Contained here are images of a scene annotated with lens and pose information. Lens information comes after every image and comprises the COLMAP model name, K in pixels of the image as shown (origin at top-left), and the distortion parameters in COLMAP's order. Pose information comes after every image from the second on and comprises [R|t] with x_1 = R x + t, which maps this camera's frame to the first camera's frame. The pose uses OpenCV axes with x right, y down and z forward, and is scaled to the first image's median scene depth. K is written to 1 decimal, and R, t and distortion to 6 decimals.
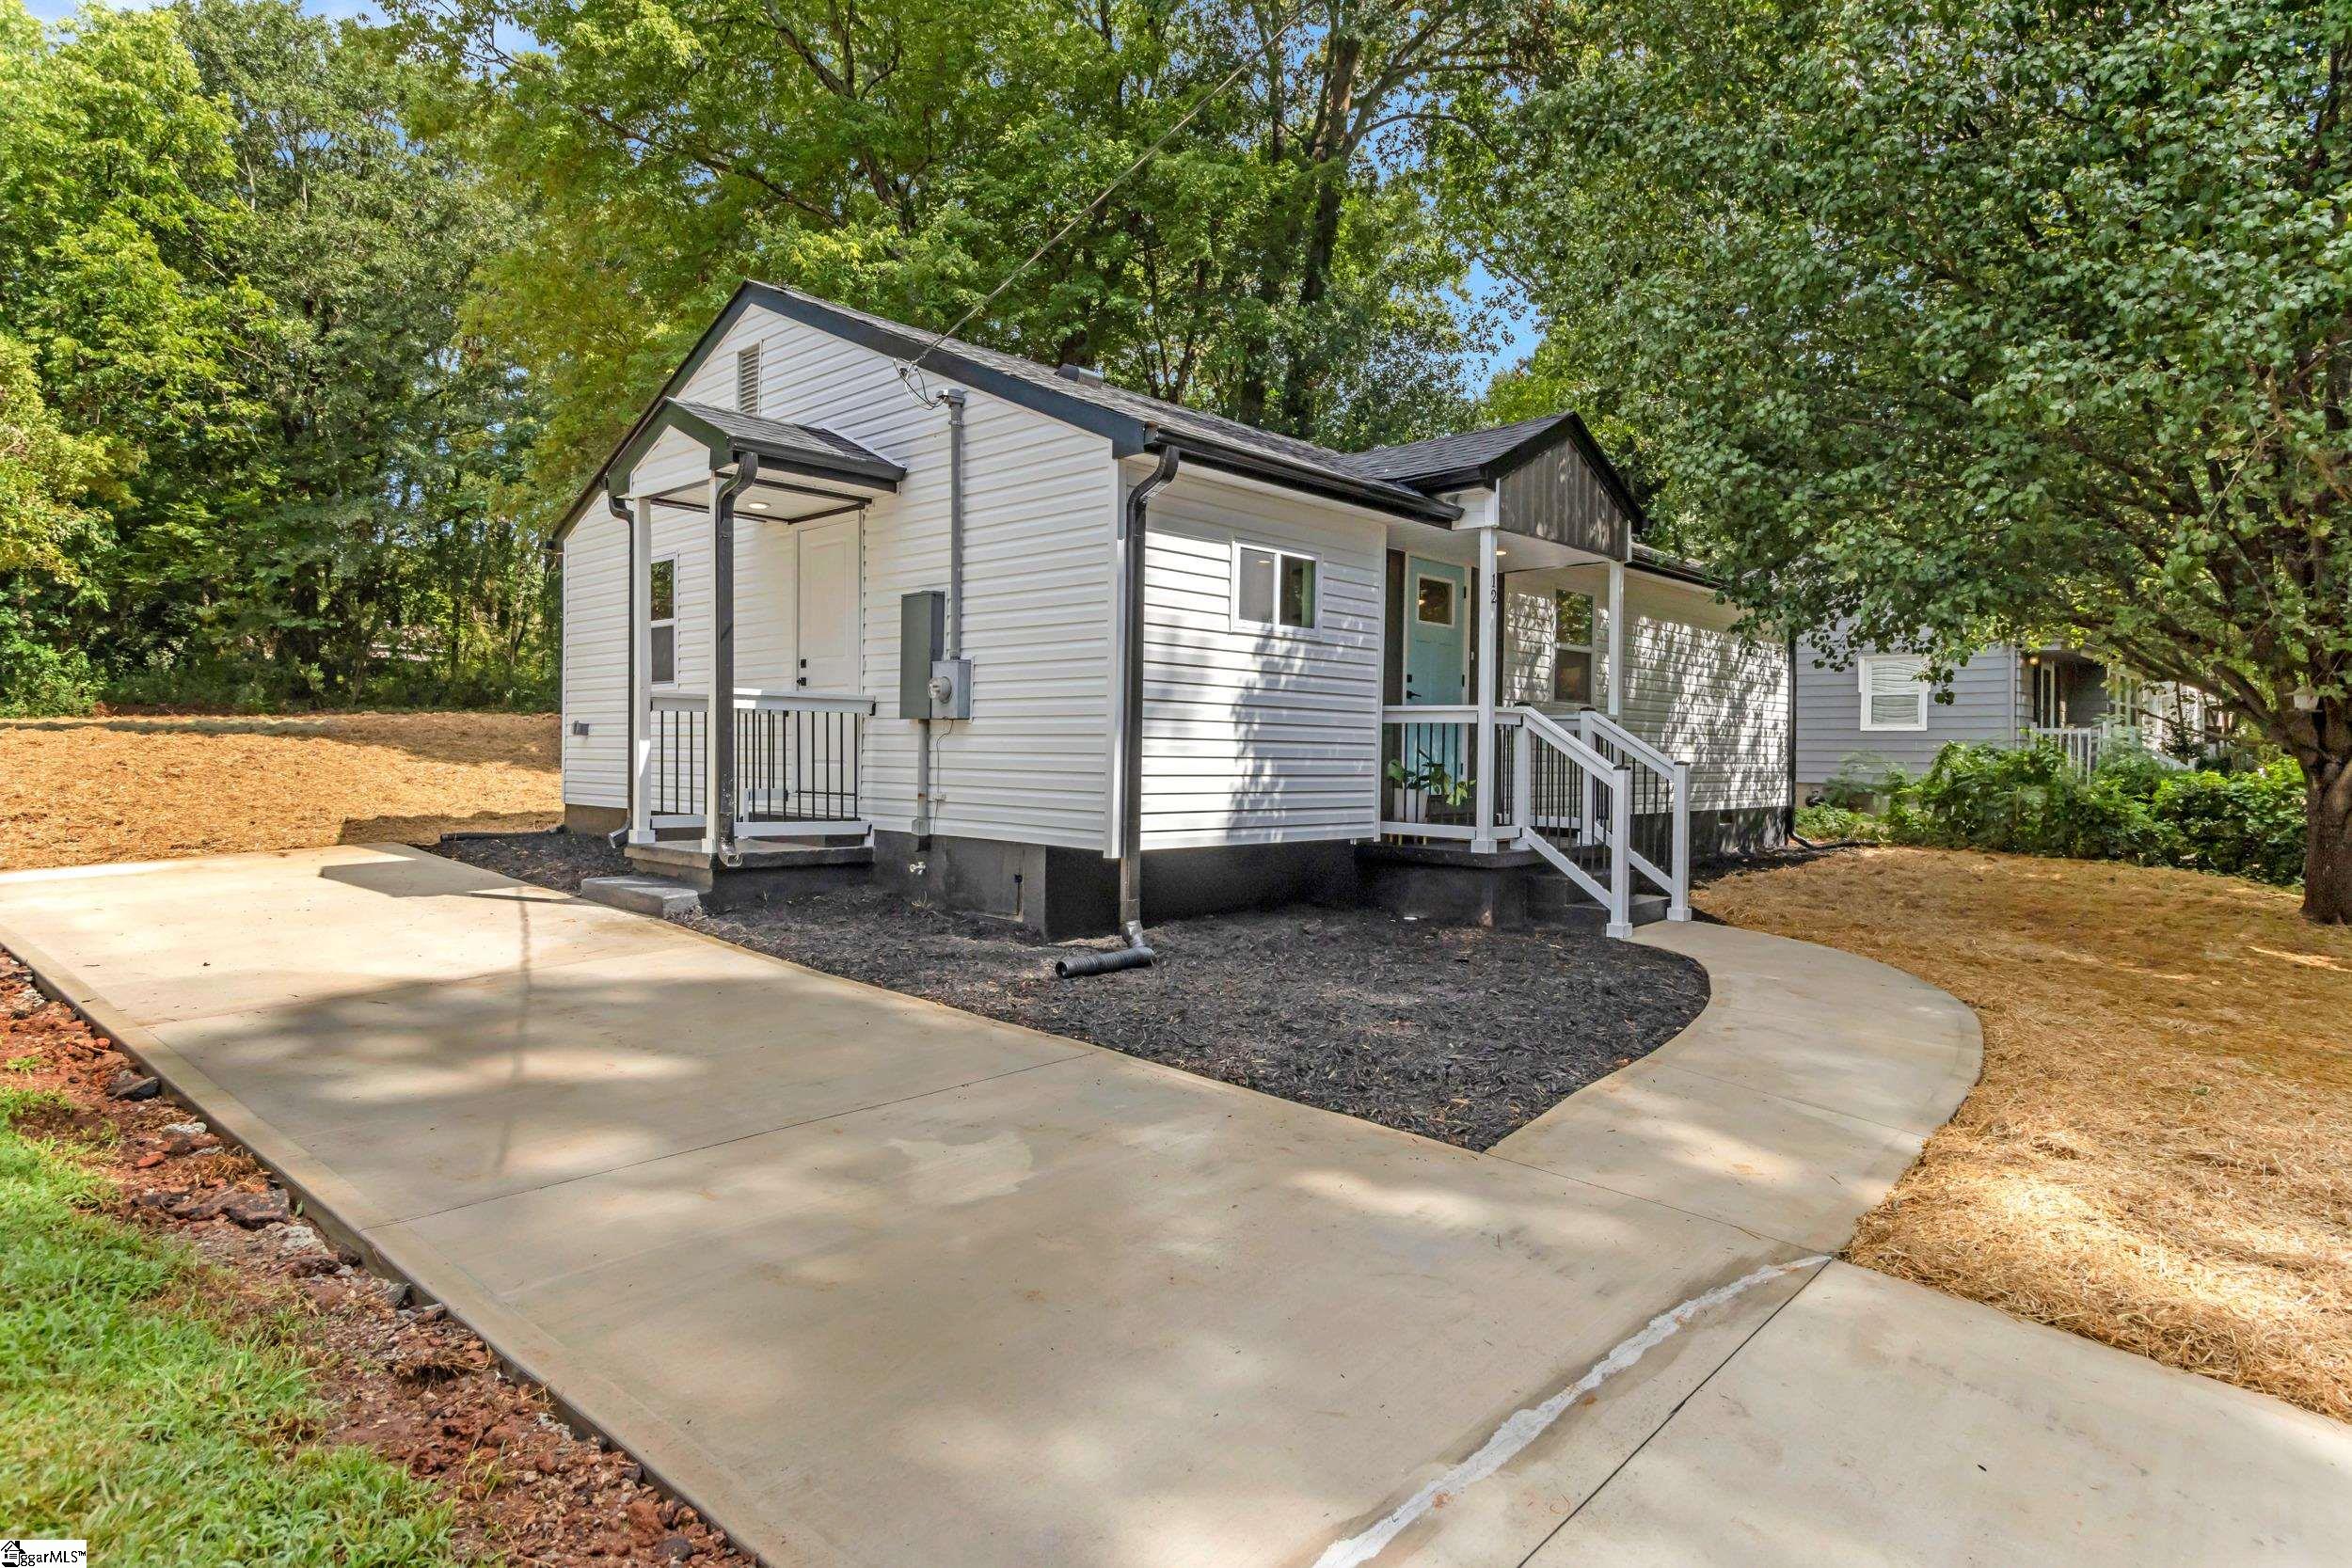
lens RADIAL K [[1277.3, 0, 1176.0], [0, 1277.3, 784.0], [0, 0, 1]] dist [-0.006218, -0.000340]
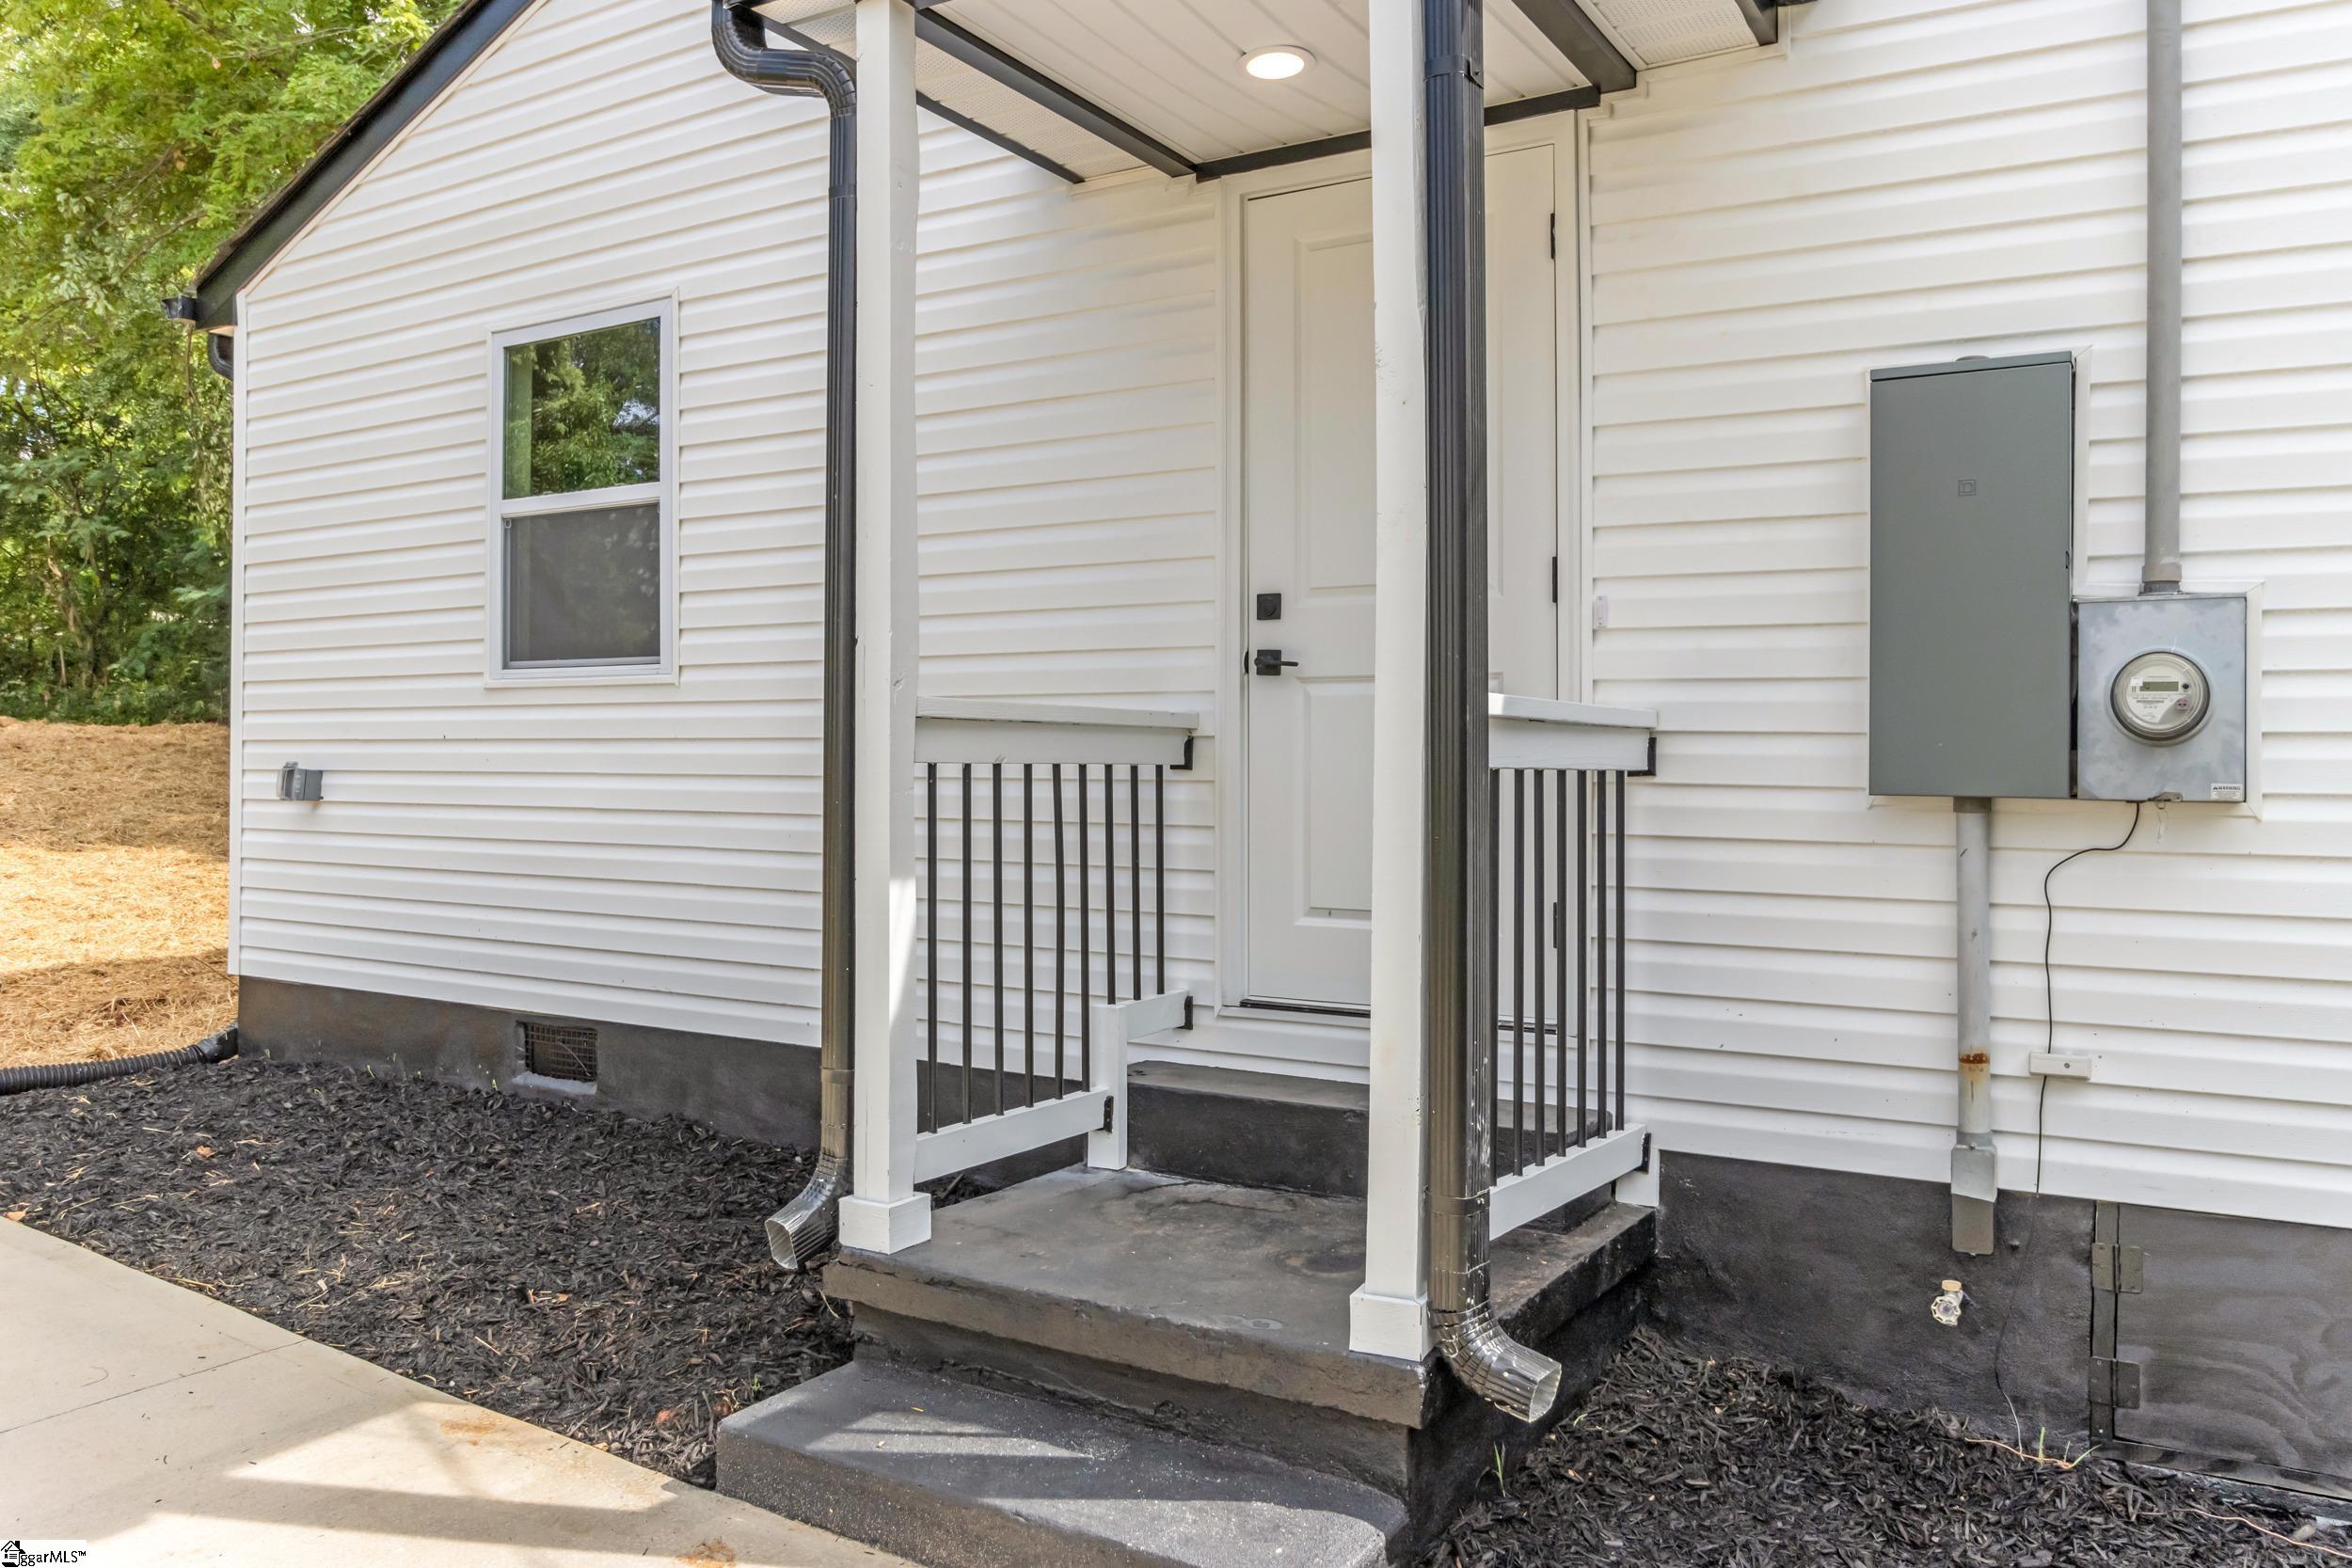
lens RADIAL K [[1729.7, 0, 1176.0], [0, 1729.7, 784.0], [0, 0, 1]] dist [-0.037223, -0.000650]
pose [[0.980544, -0.010464, 0.196019, -0.347765], [0.012183, 0.999897, -0.007567, -0.040595], [-0.195920, 0.009808, 0.980571, 0.501443]]
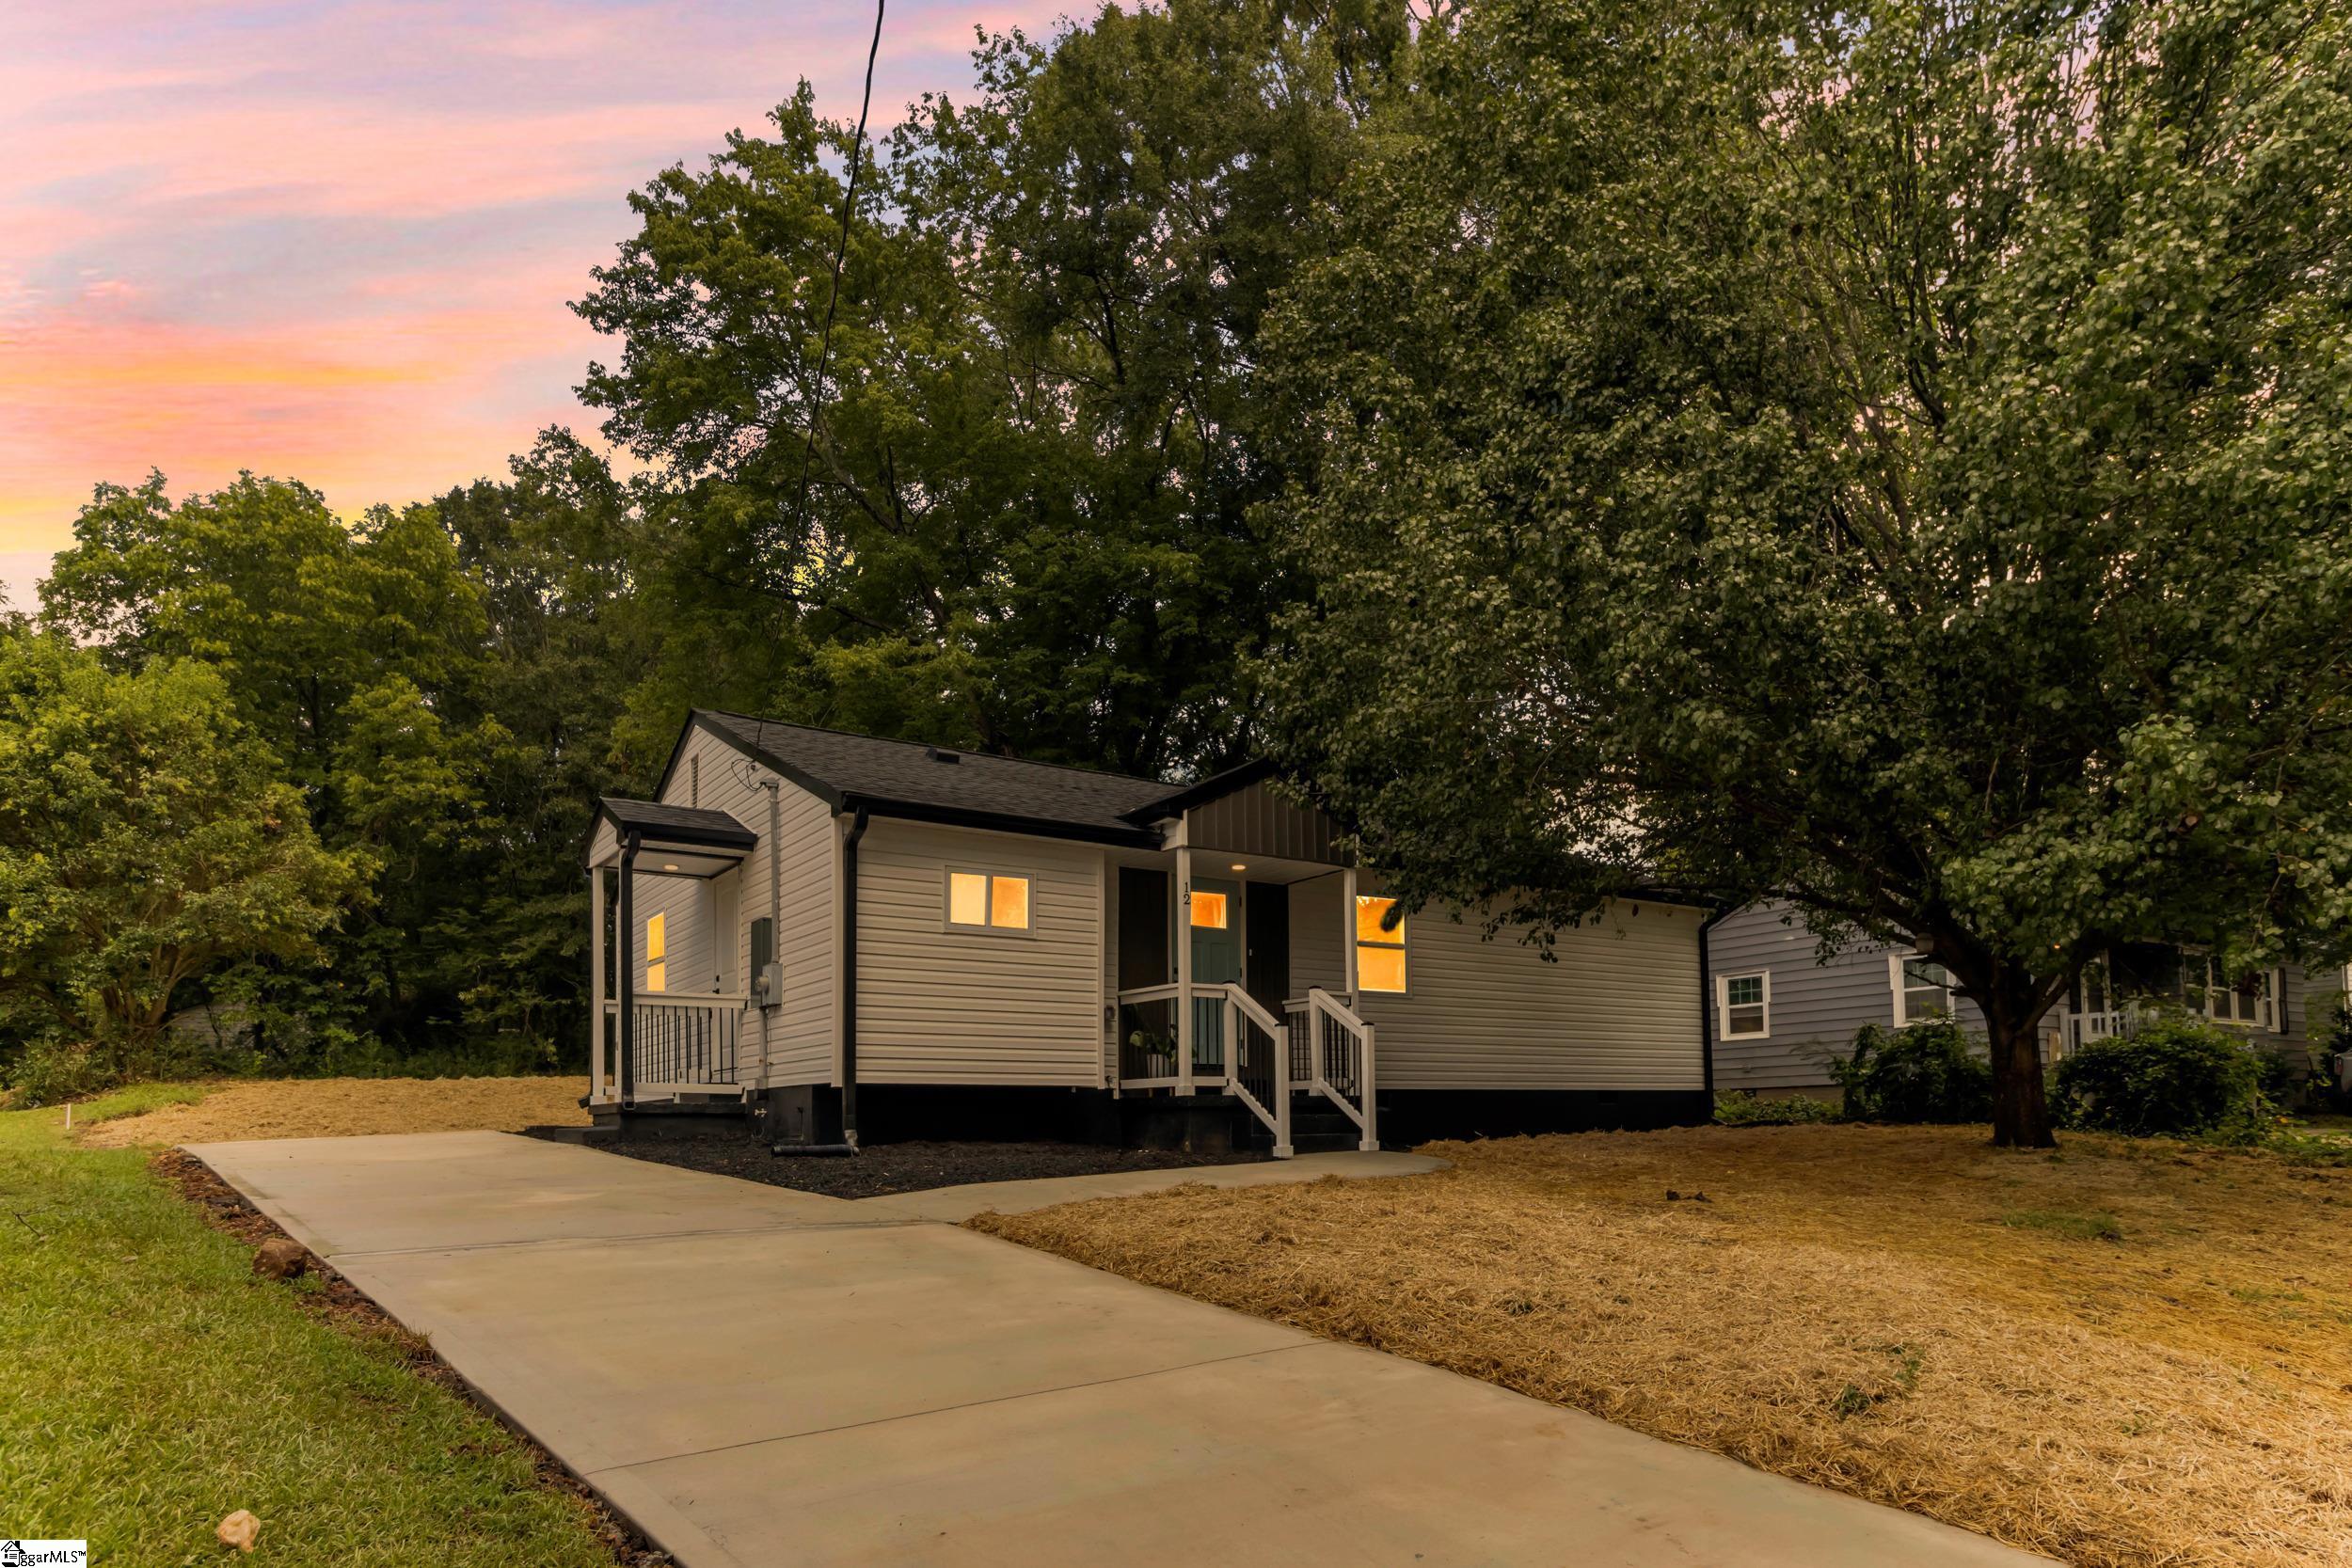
lens RADIAL K [[1405.7, 0, 1177.2], [0, 1405.7, 1092.4], [0, 0, 1]] dist [-0.000731, -0.000038]
pose [[0.975216, -0.031054, -0.219064, 0.458420], [0.019389, 0.998287, -0.055199, 0.107693], [0.220403, 0.049583, 0.974148, -0.326869]]
